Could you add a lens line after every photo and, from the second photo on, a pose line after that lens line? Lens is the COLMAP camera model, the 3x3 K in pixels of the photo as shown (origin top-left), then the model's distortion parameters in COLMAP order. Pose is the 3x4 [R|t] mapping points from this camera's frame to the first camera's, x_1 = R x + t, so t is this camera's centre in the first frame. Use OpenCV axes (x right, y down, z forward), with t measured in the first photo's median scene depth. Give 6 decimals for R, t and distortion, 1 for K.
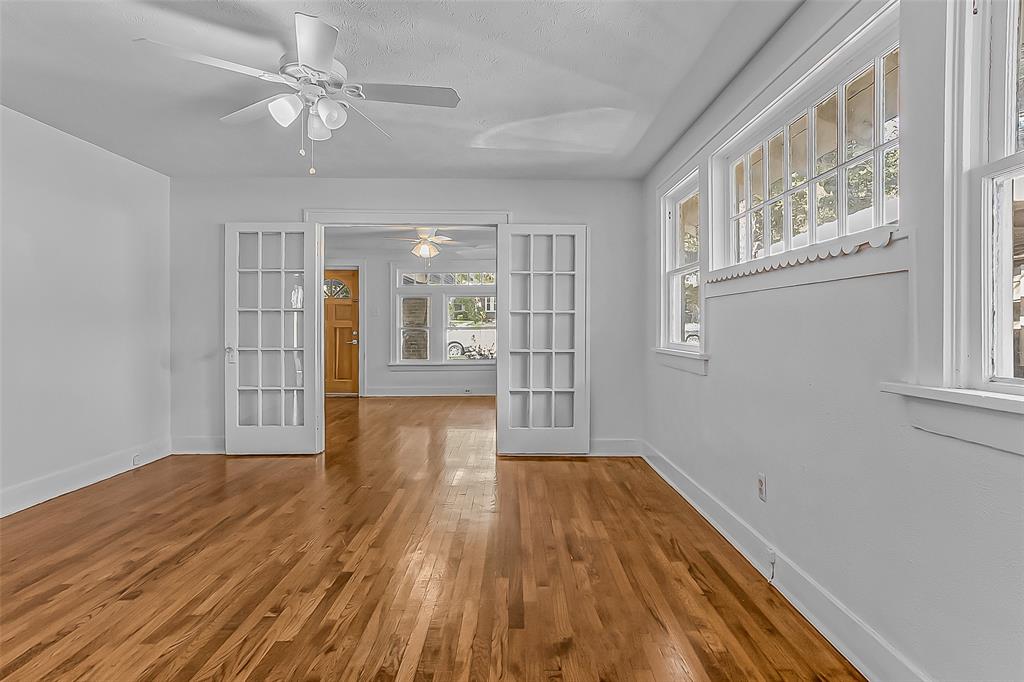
lens RADIAL K [[554.1, 0, 515.1], [0, 554.1, 330.0], [0, 0, 1]] dist [0.002324, 0.000884]
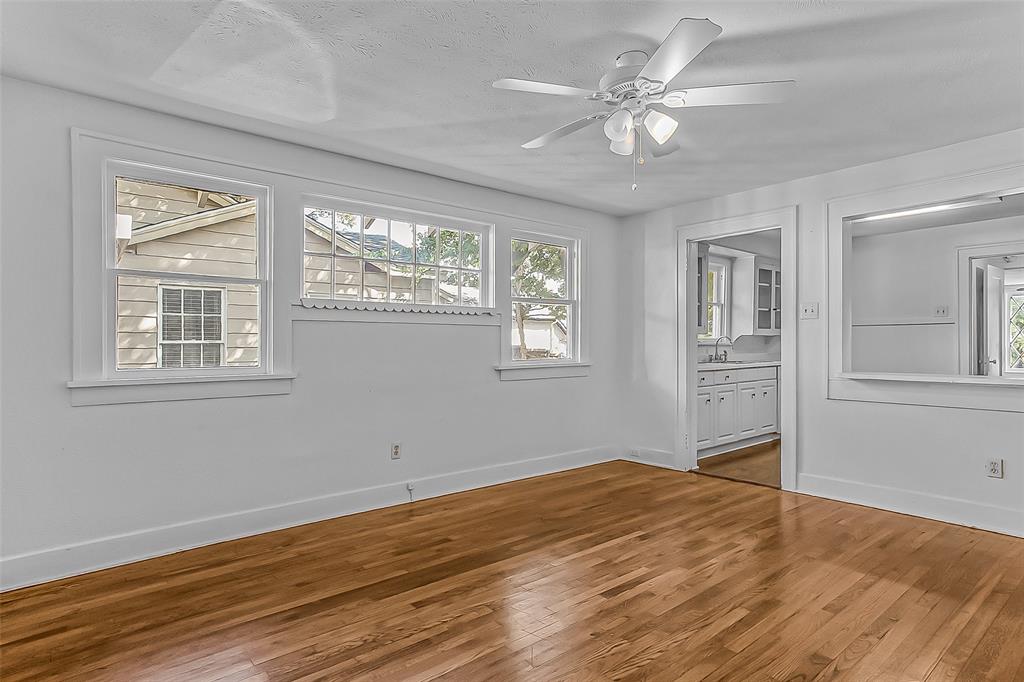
lens RADIAL K [[542.7, 0, 512.0], [0, 542.7, 341.0], [0, 0, 1]] dist [-0.035338, 0.030368]
pose [[-0.639892, 0.005383, 0.768446, -0.945811], [0.008679, 0.999962, 0.000222, -0.021588], [-0.768416, 0.006811, -0.639914, 1.750763]]
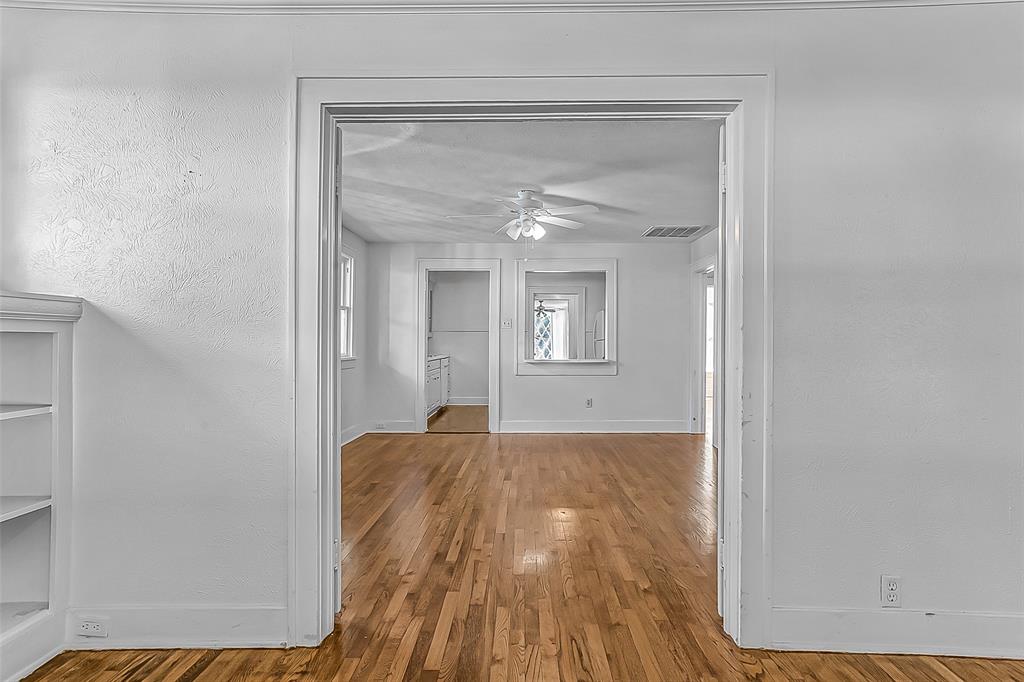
lens RADIAL K [[542.7, 0, 512.0], [0, 542.7, 341.0], [0, 0, 1]] dist [-0.035338, 0.030368]
pose [[-0.999551, -0.003791, 0.029724, -0.369242], [-0.003681, 0.999986, 0.003780, -0.024225], [-0.029738, 0.003669, -0.999551, 2.779049]]
